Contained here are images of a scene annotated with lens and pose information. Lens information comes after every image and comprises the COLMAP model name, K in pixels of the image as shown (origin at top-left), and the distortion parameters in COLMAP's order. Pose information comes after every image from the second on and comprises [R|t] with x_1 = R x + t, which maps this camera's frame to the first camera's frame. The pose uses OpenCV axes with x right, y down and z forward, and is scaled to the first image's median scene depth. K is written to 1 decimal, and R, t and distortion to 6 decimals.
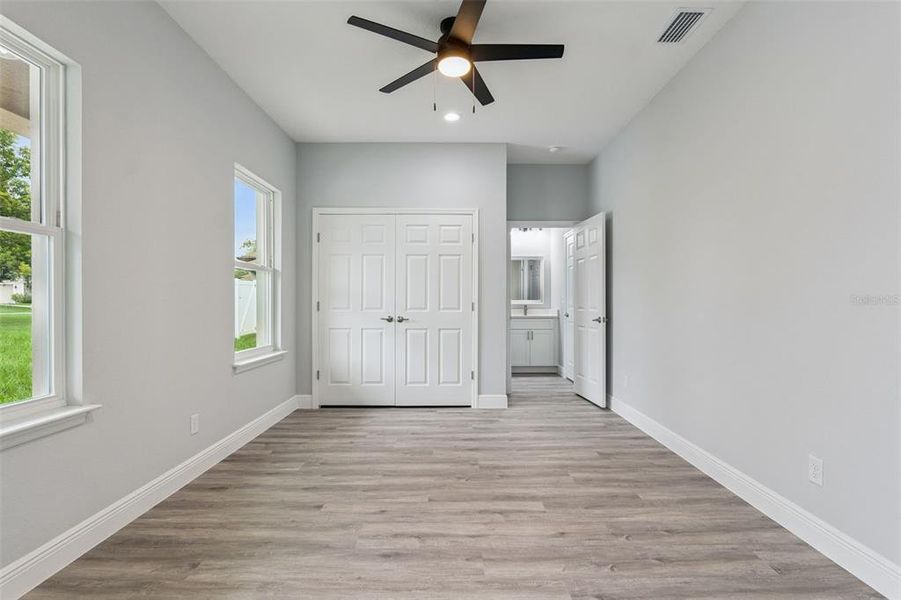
lens RADIAL K [[422.4, 0, 450.5], [0, 422.4, 300.0], [0, 0, 1]] dist [-0.020208, 0.001206]
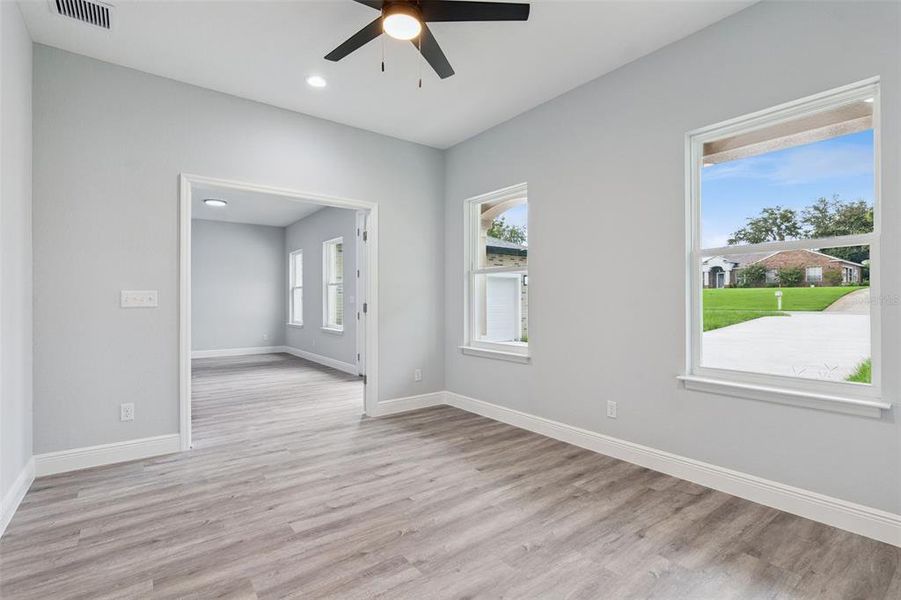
lens RADIAL K [[422.4, 0, 450.5], [0, 422.4, 300.0], [0, 0, 1]] dist [-0.020208, 0.001206]
pose [[-0.791679, -0.002848, -0.610930, 0.486668], [0.003848, 0.999946, -0.009647, 0.012116], [0.610925, -0.009988, -0.791625, 1.861381]]
